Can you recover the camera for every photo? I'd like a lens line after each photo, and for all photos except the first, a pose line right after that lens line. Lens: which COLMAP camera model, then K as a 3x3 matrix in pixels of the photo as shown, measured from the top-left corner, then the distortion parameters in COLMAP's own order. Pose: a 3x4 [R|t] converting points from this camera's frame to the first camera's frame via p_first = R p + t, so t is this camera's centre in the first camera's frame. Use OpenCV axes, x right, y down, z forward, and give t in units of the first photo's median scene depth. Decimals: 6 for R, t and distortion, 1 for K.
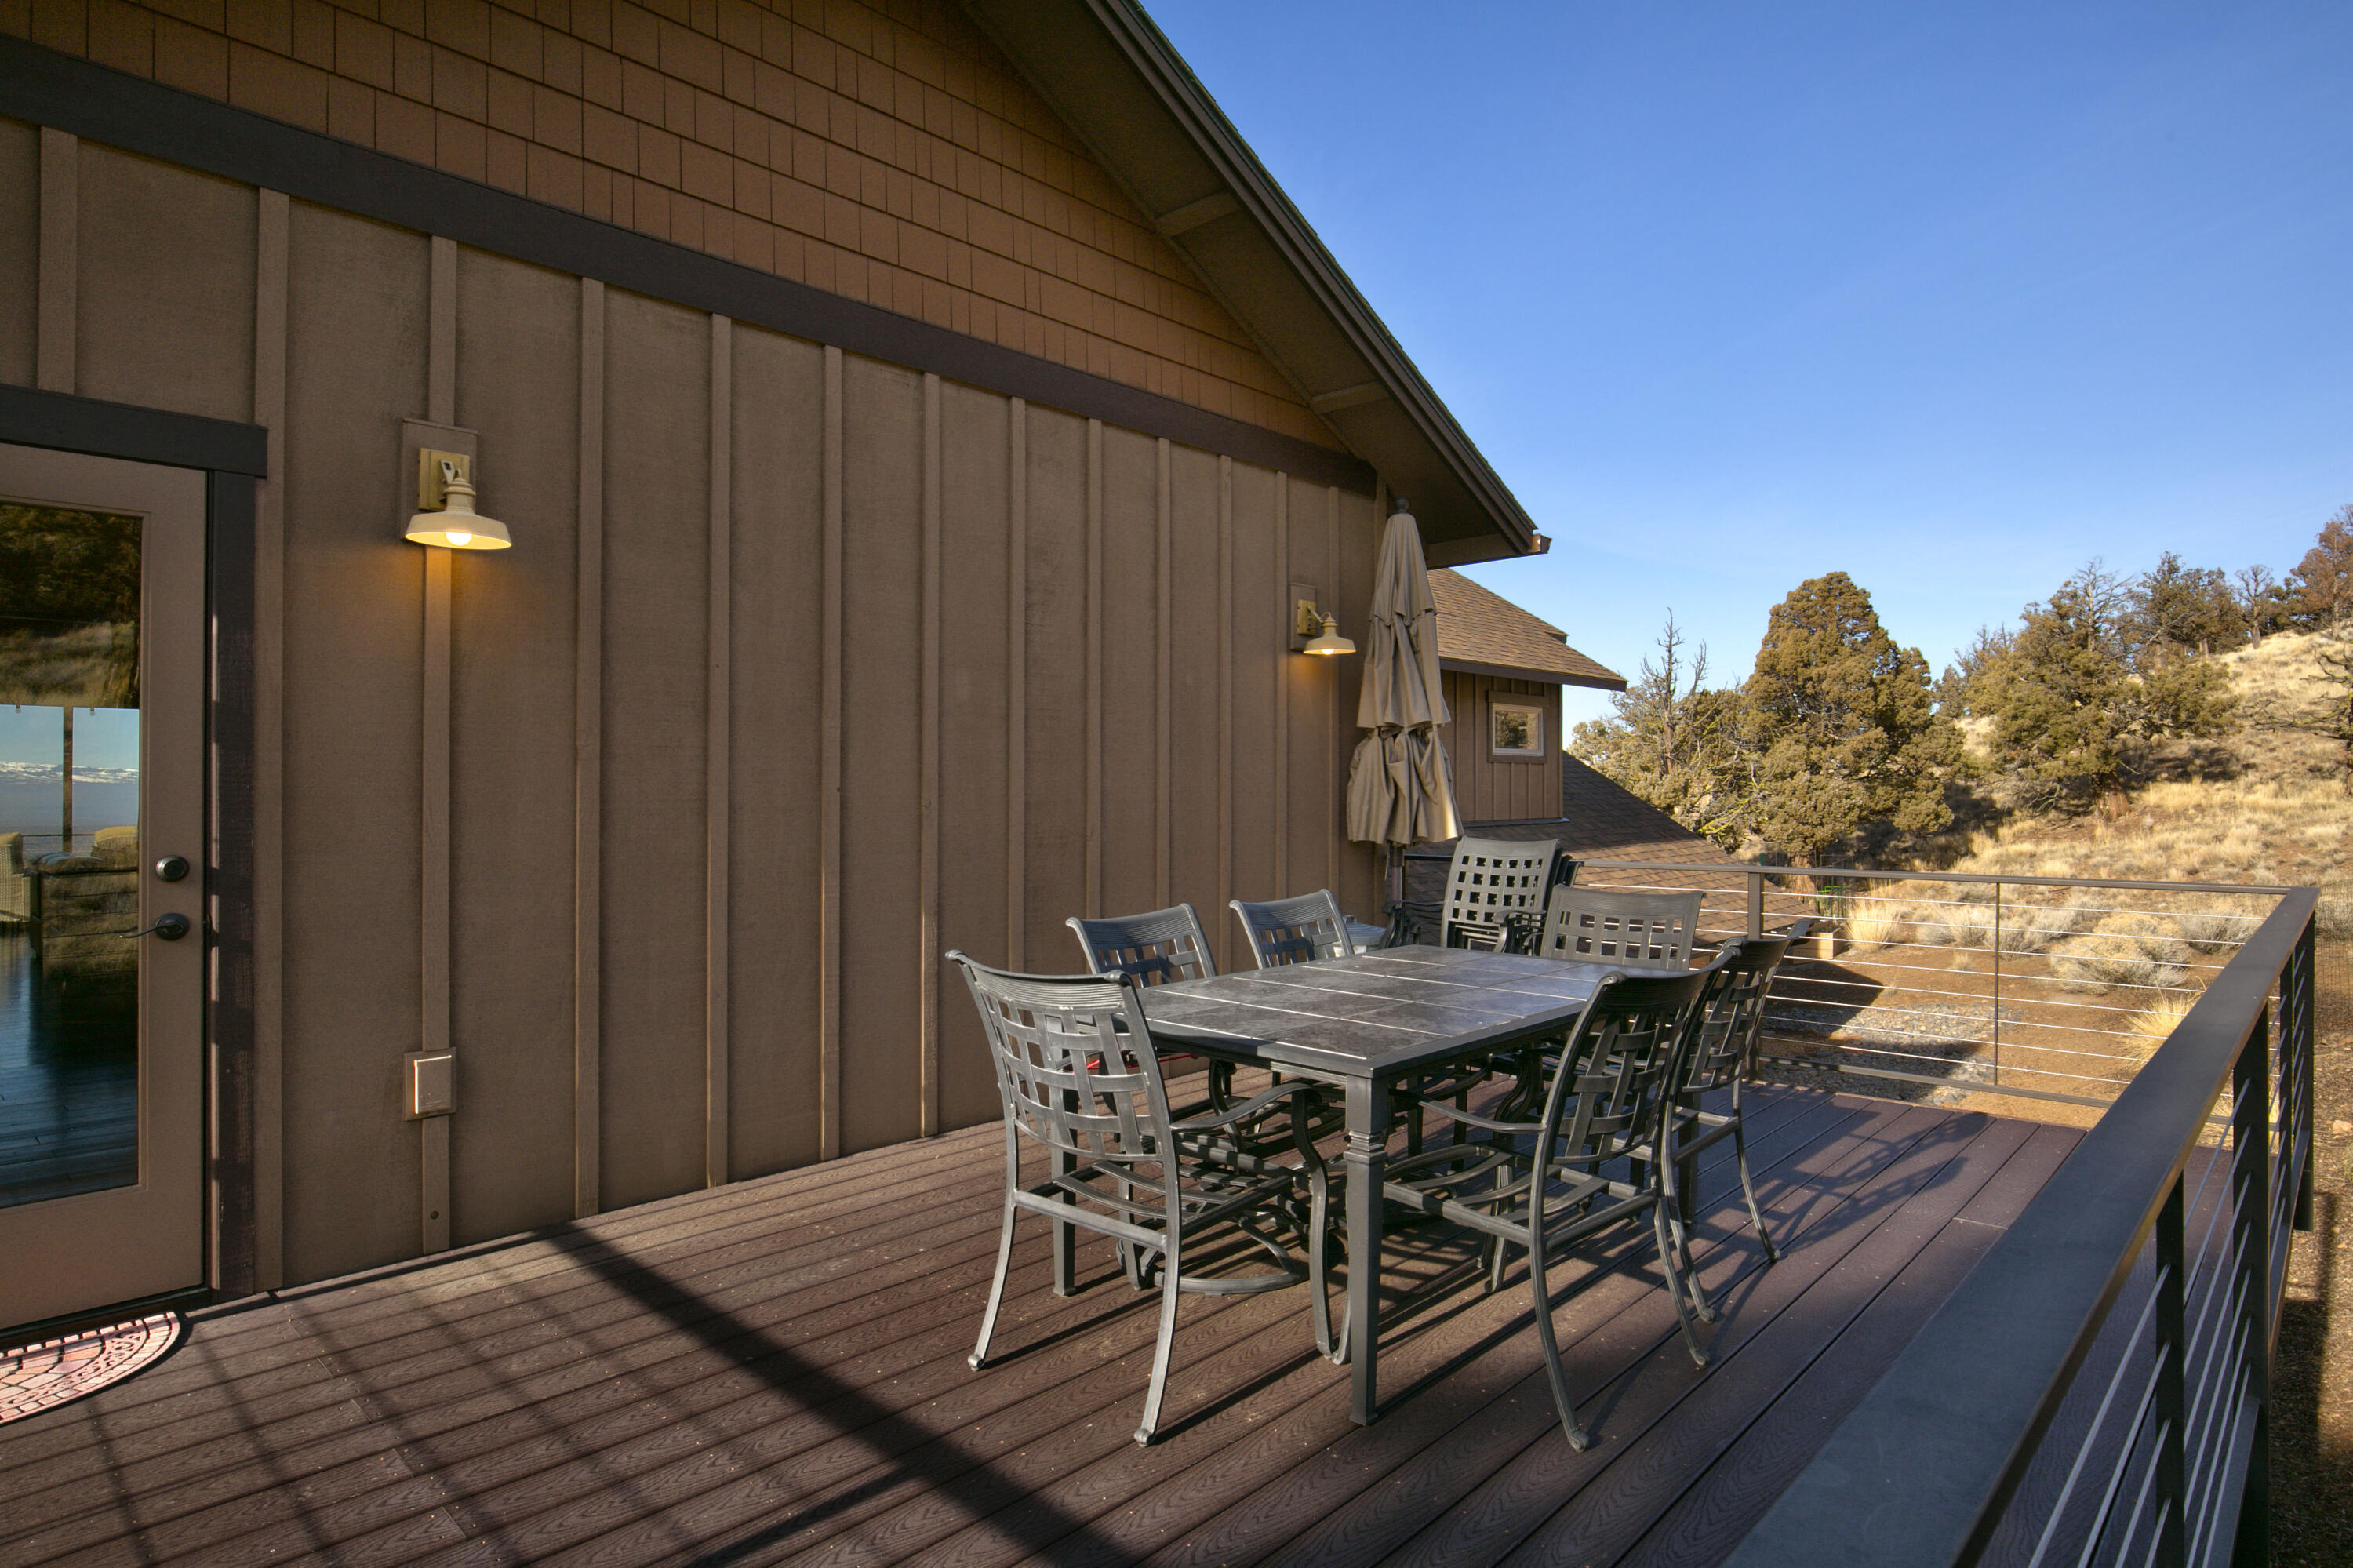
lens RADIAL K [[1275.9, 0, 1183.0], [0, 1275.9, 783.1], [0, 0, 1]] dist [-0.021300, 0.000005]
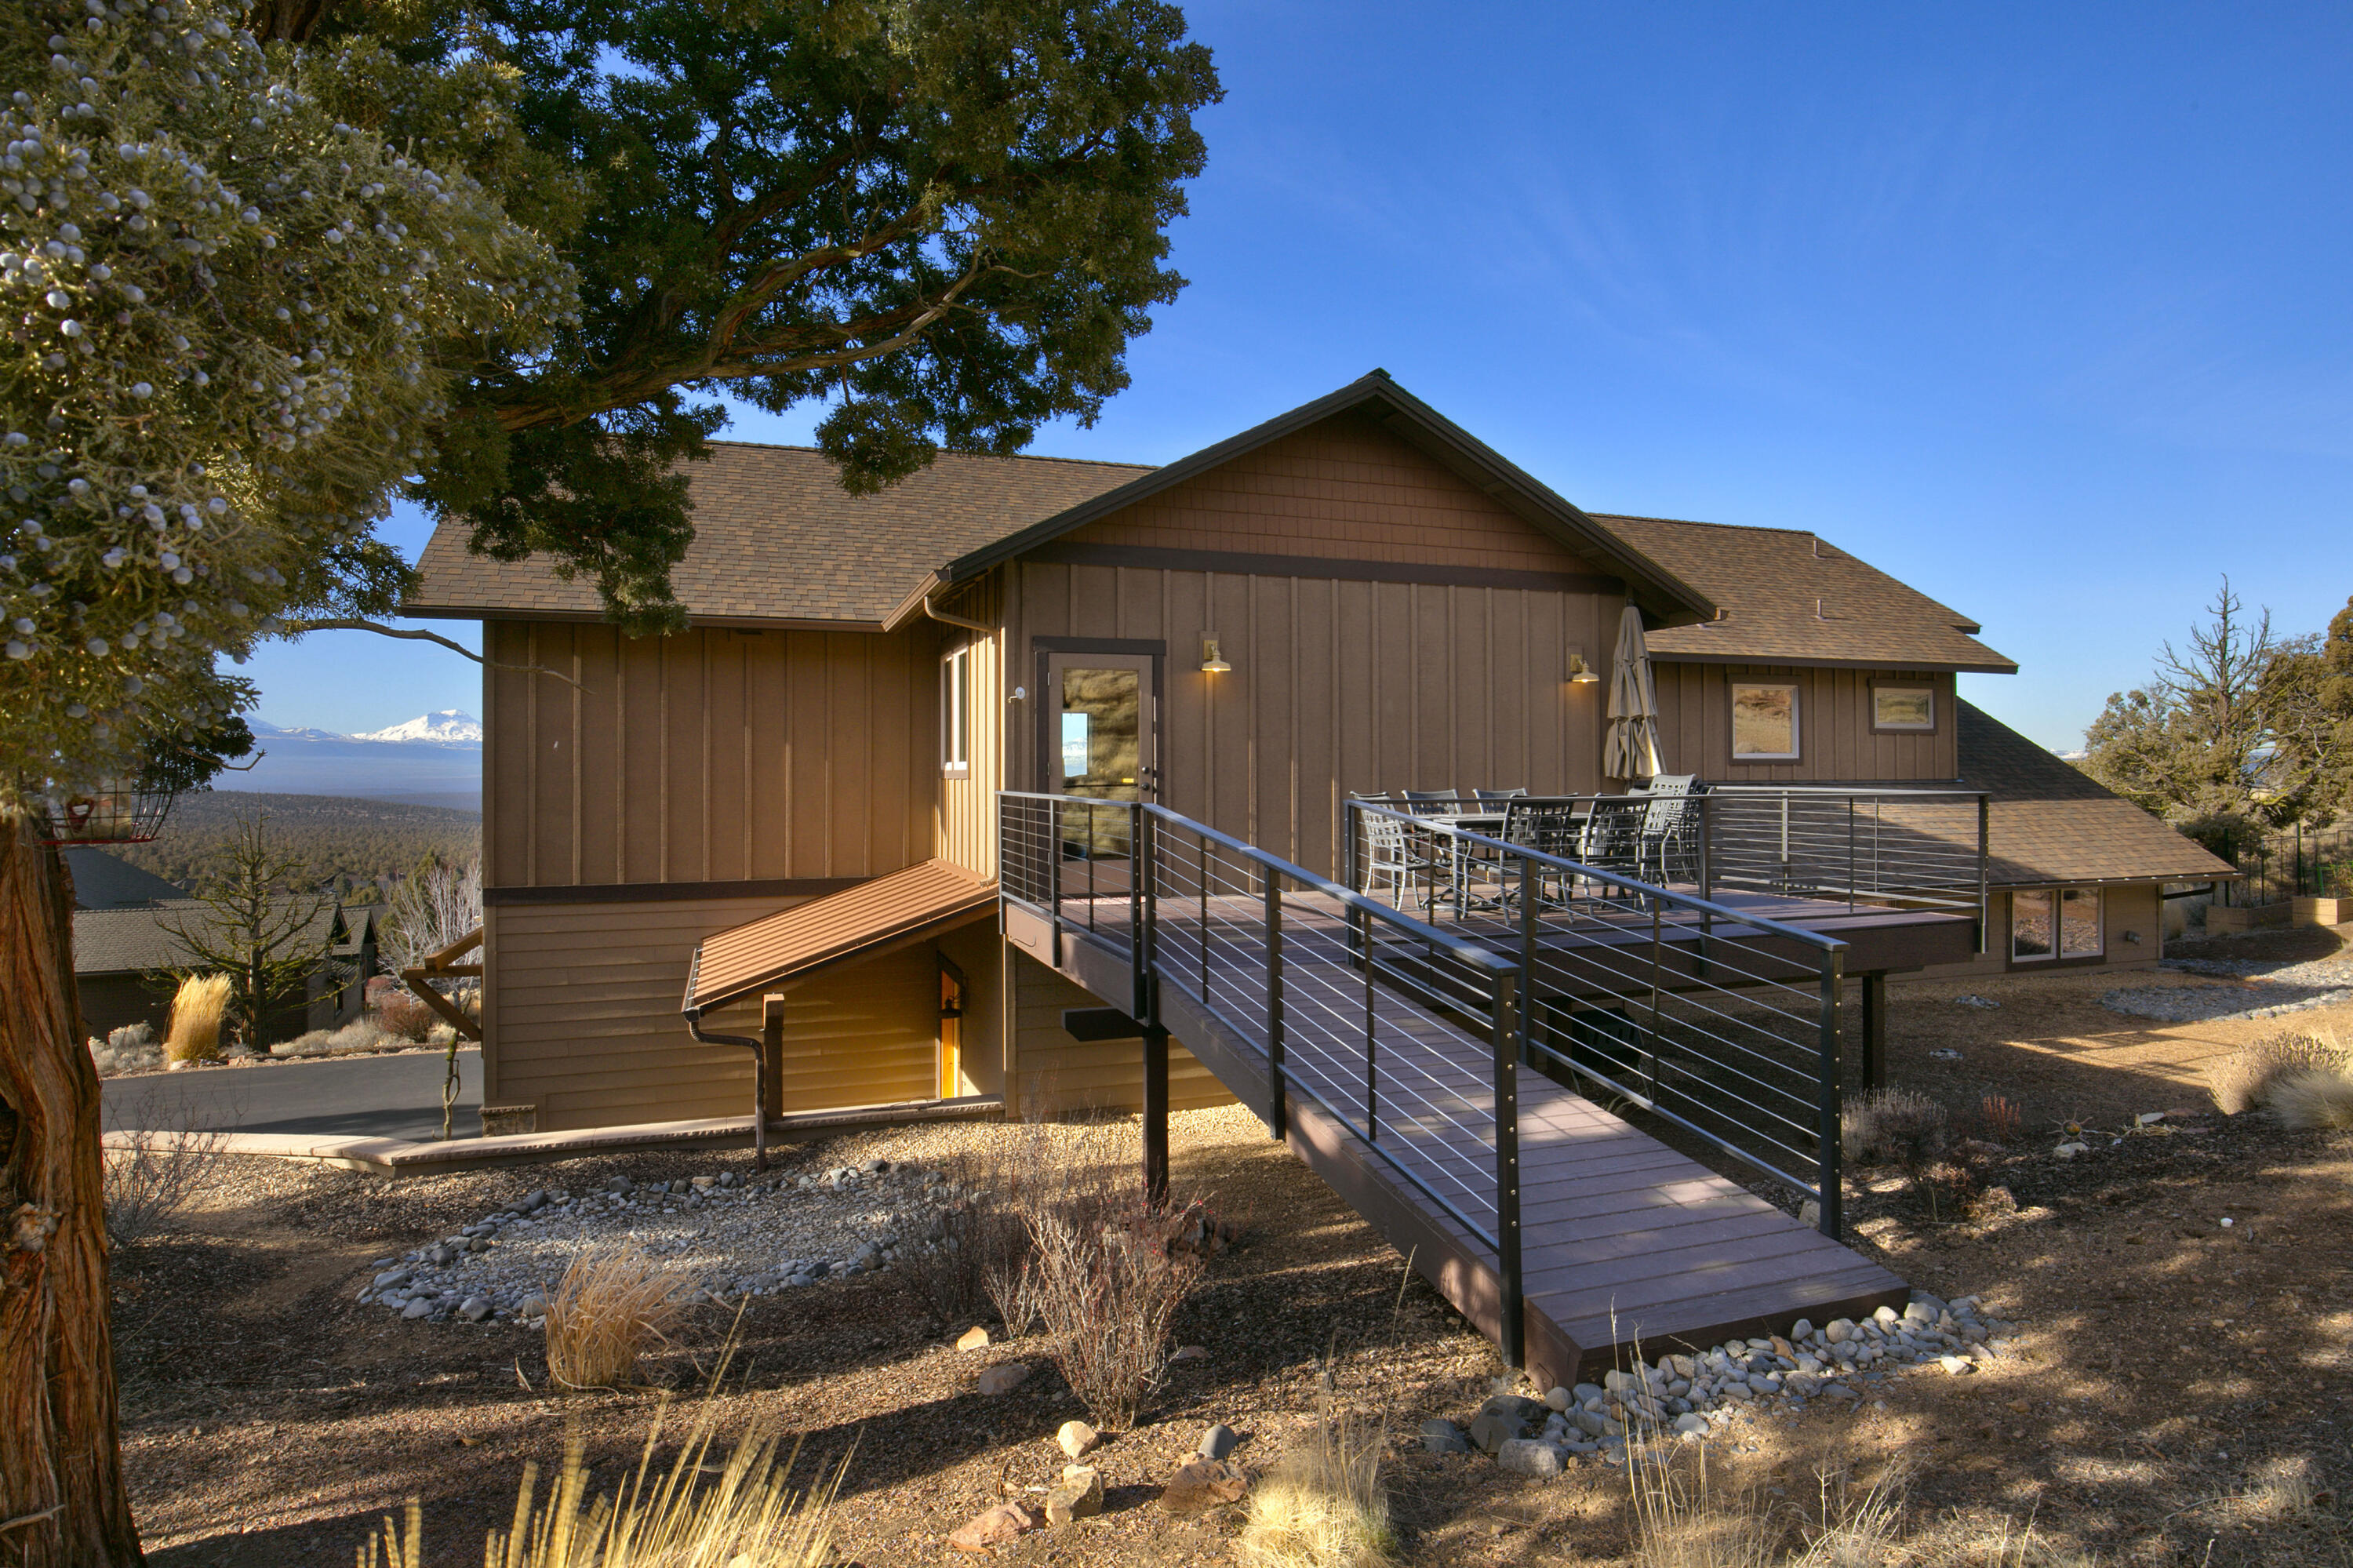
lens RADIAL K [[1270.2, 0, 1172.9], [0, 1270.2, 774.9], [0, 0, 1]] dist [-0.000536, 0.000069]
pose [[0.905476, -0.002744, -0.424388, 0.472402], [0.004979, 0.999979, 0.004158, 0.040326], [0.424367, -0.005878, 0.905471, -1.341767]]
